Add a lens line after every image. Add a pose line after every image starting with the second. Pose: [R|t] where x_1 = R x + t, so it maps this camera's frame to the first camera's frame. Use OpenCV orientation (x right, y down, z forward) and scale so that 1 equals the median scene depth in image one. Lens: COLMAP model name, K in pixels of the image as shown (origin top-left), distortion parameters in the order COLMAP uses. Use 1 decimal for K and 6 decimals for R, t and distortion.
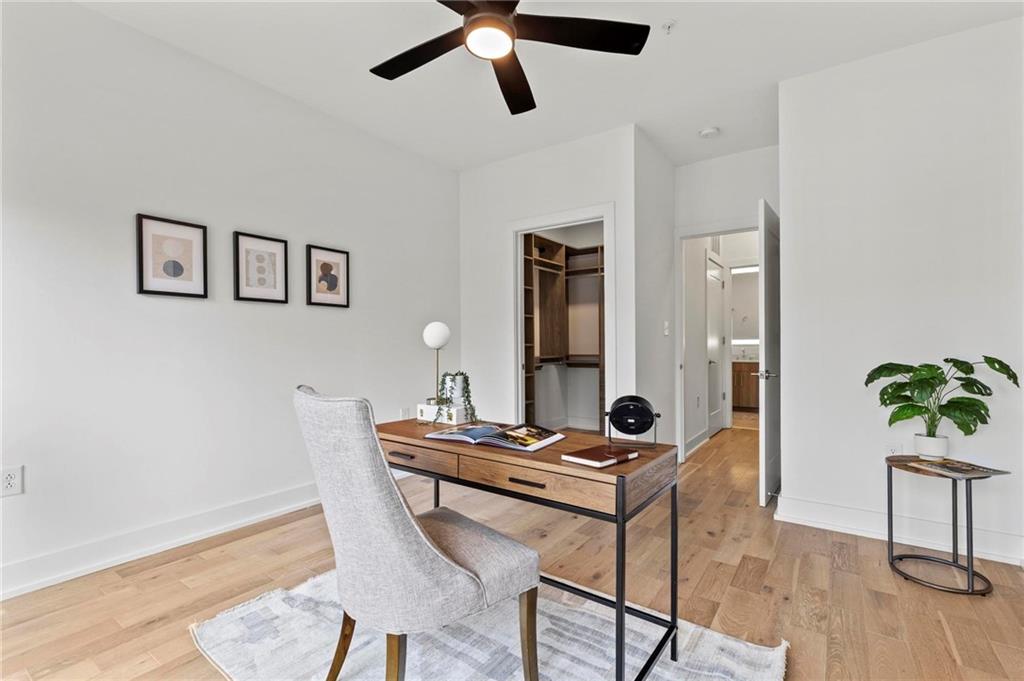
lens RADIAL K [[455.2, 0, 516.8], [0, 455.2, 343.7], [0, 0, 1]] dist [-0.000277, -0.000081]
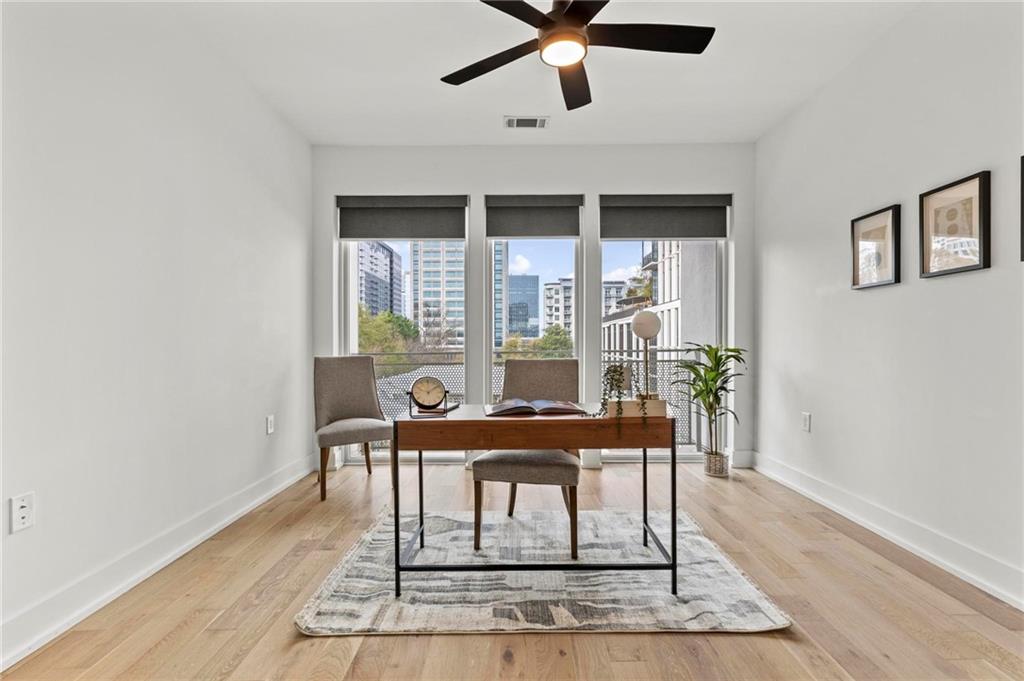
lens RADIAL K [[455.2, 0, 516.8], [0, 455.2, 343.7], [0, 0, 1]] dist [-0.000277, -0.000081]
pose [[-0.812625, 0.007730, -0.582735, 0.516359], [0.008143, 0.999965, 0.001908, 0.016268], [0.582730, -0.003195, -0.812660, 1.421805]]
